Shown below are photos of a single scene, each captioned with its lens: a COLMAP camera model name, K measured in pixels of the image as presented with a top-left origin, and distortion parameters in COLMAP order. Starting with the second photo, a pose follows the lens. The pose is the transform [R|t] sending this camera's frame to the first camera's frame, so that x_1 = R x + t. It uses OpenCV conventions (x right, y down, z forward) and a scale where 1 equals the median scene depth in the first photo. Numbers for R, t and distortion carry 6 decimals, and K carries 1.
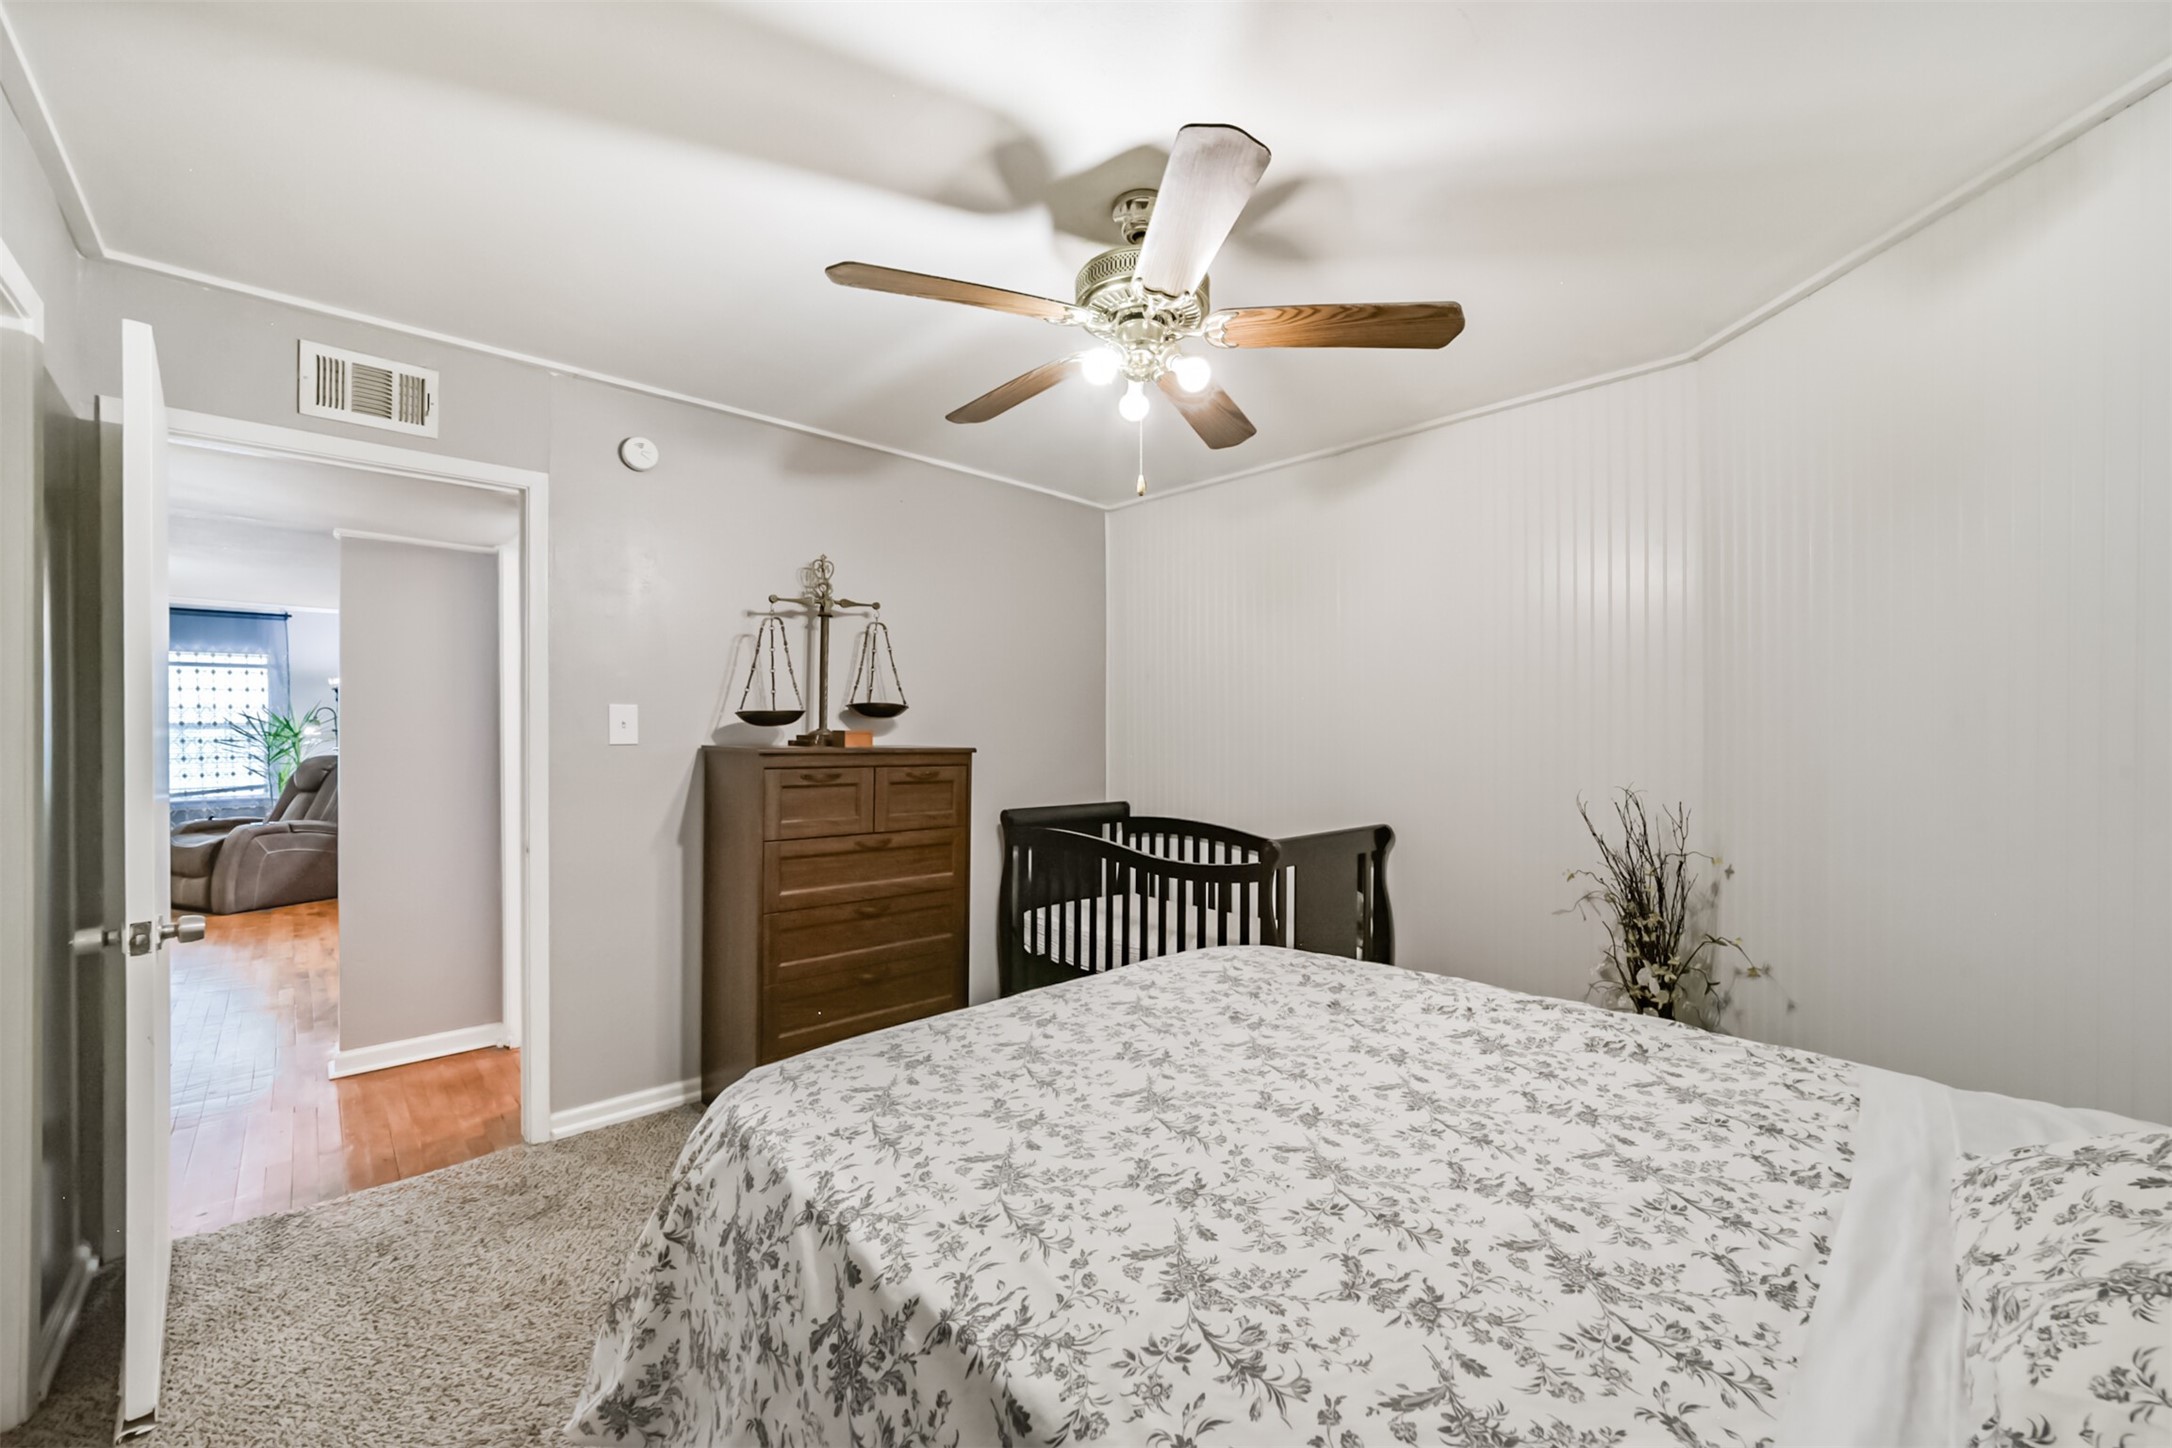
lens RADIAL K [[860.6, 0, 1086.0], [0, 860.6, 724.0], [0, 0, 1]] dist [-0.020956, 0.008890]
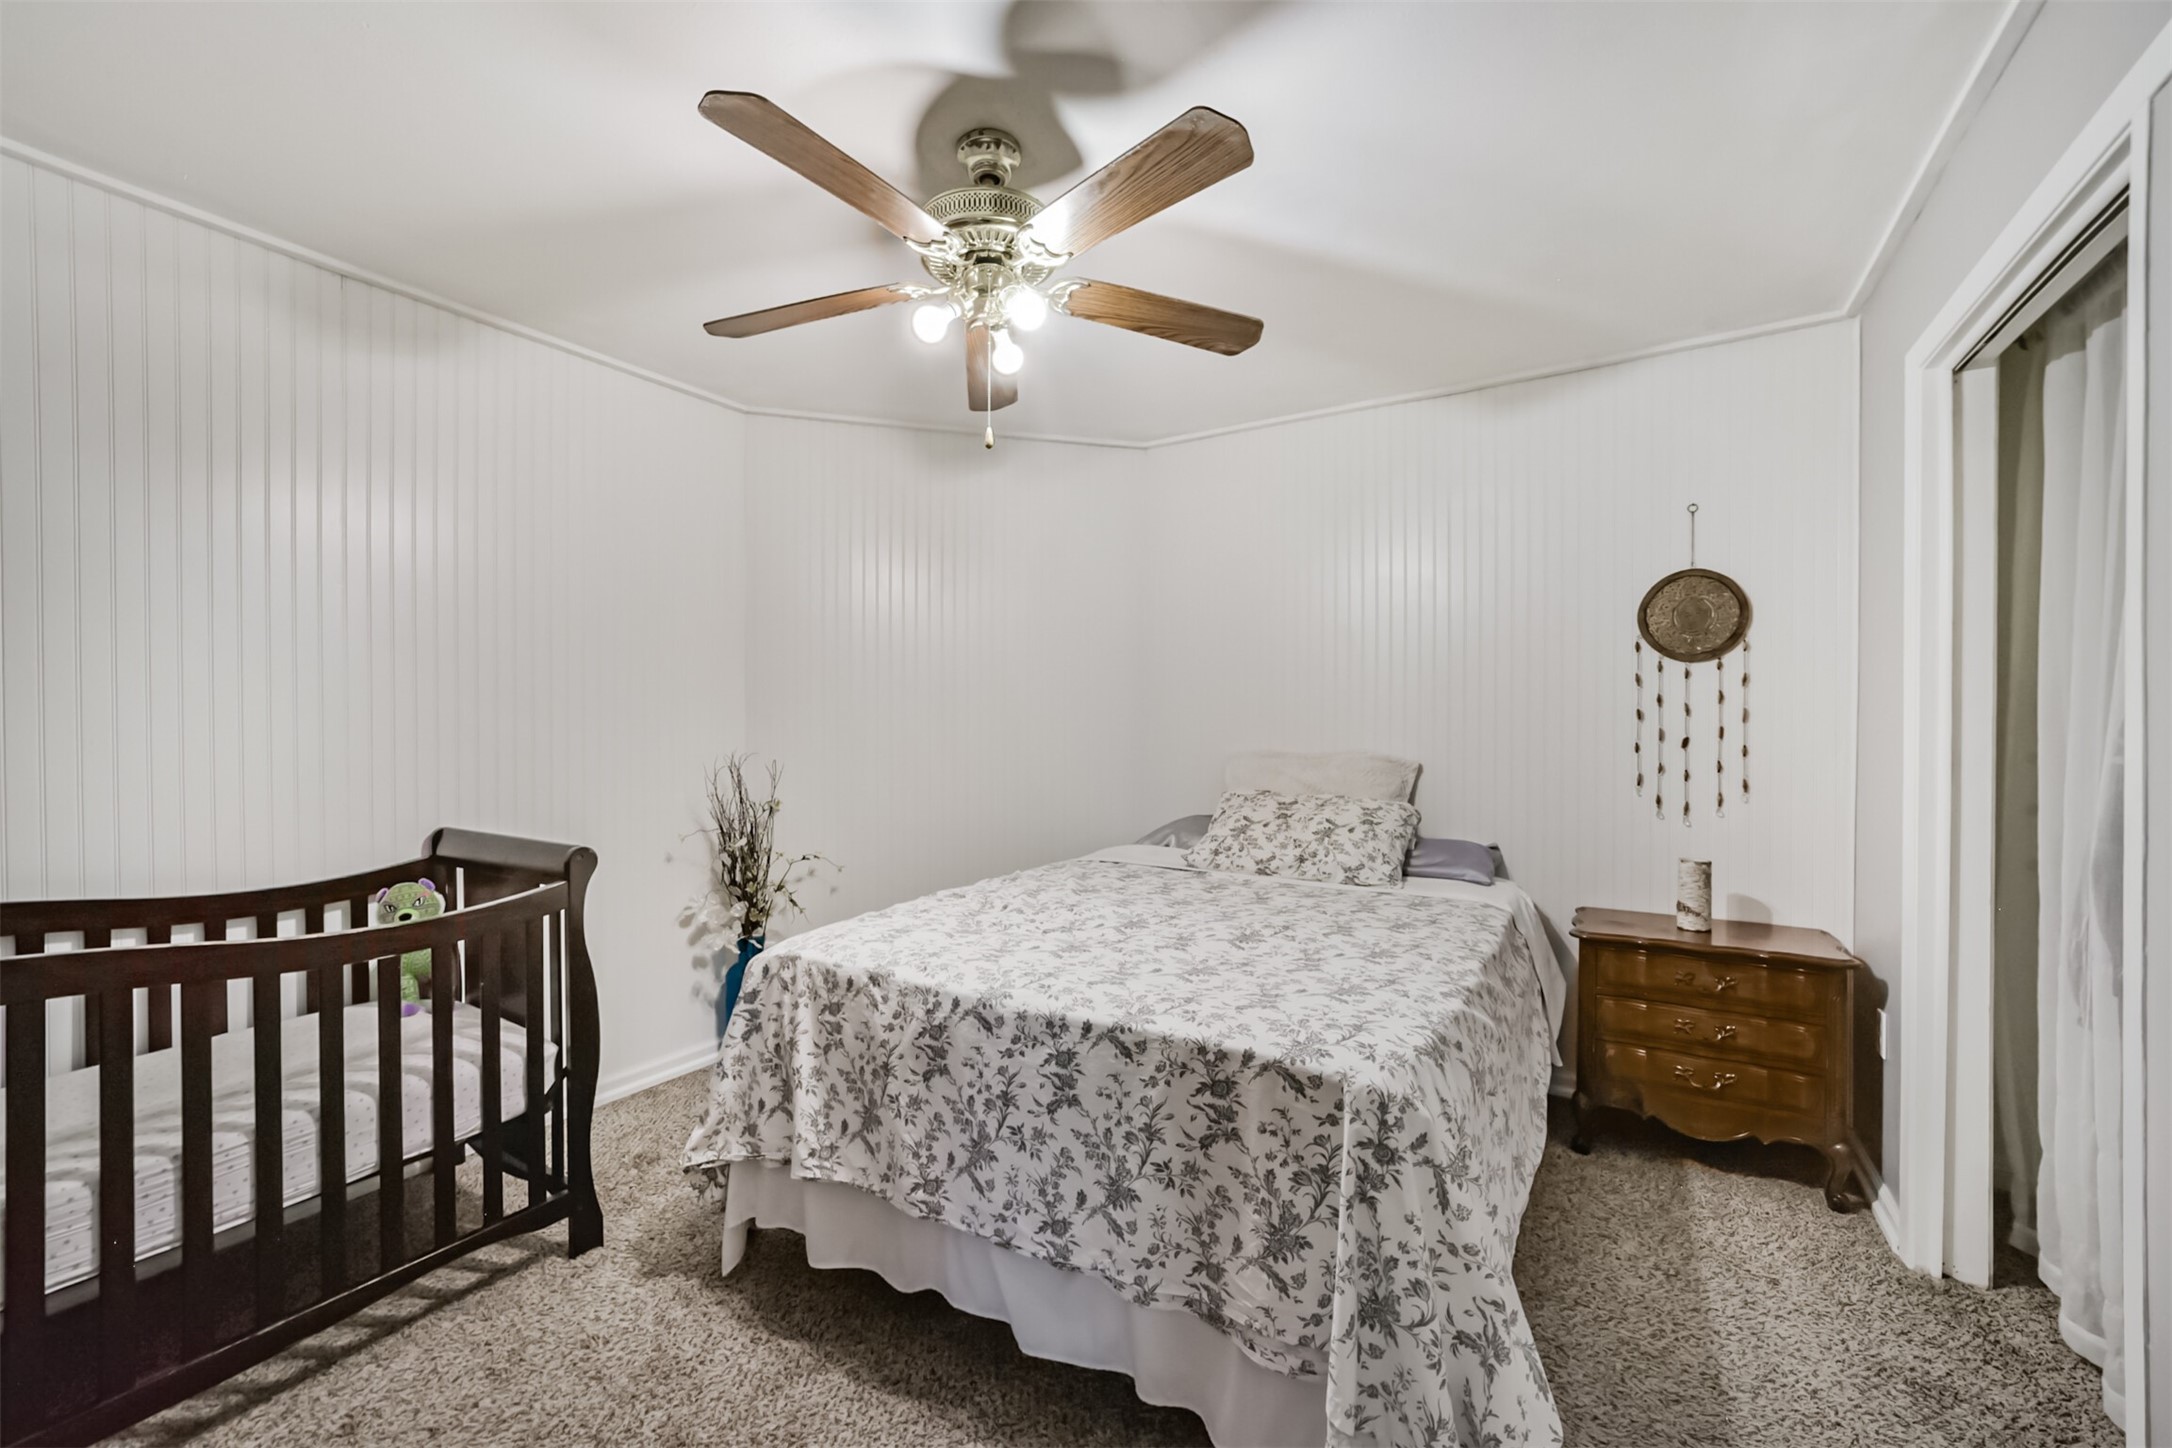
lens RADIAL K [[860.6, 0, 1086.0], [0, 860.6, 724.0], [0, 0, 1]] dist [-0.020956, 0.008890]
pose [[-0.254249, -0.001414, 0.967138, -0.232618], [-0.009536, 0.999954, -0.001045, 0.010560], [-0.967092, -0.009488, -0.254251, 0.298051]]
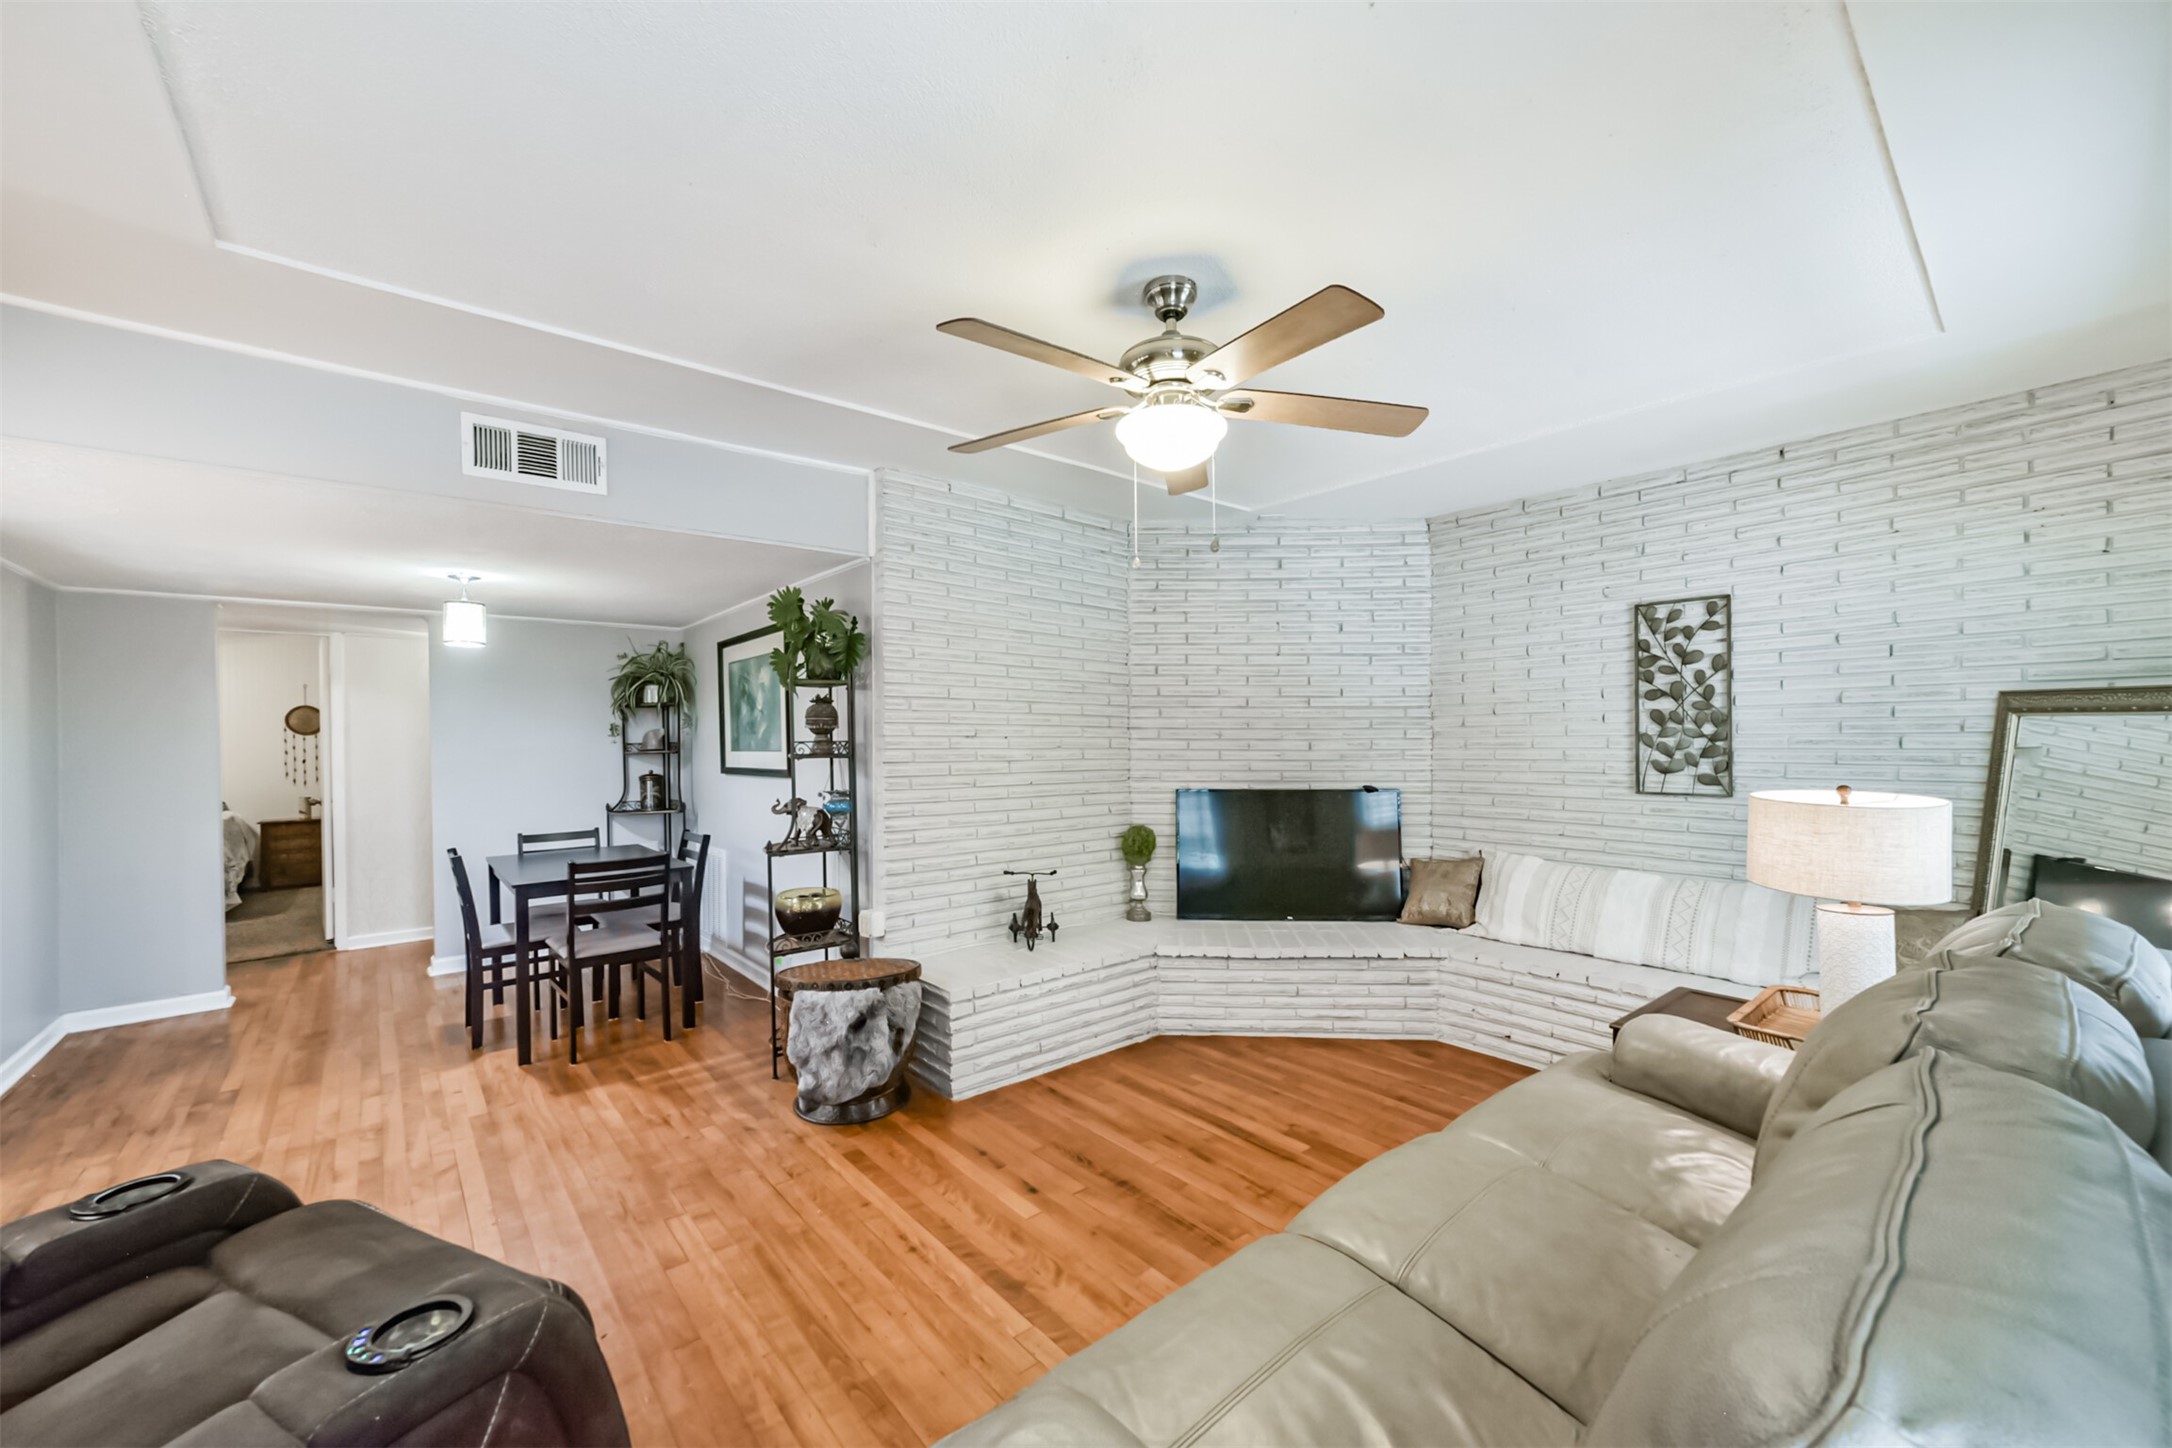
lens RADIAL K [[833.8, 0, 1095.8], [0, 833.8, 740.4], [0, 0, 1]] dist [-0.018226, 0.008488]
pose [[-0.999494, 0.012523, 0.029237, -1.131920], [0.012425, 0.999917, -0.003533, 0.003422], [-0.029279, -0.003168, -0.999566, 1.115618]]
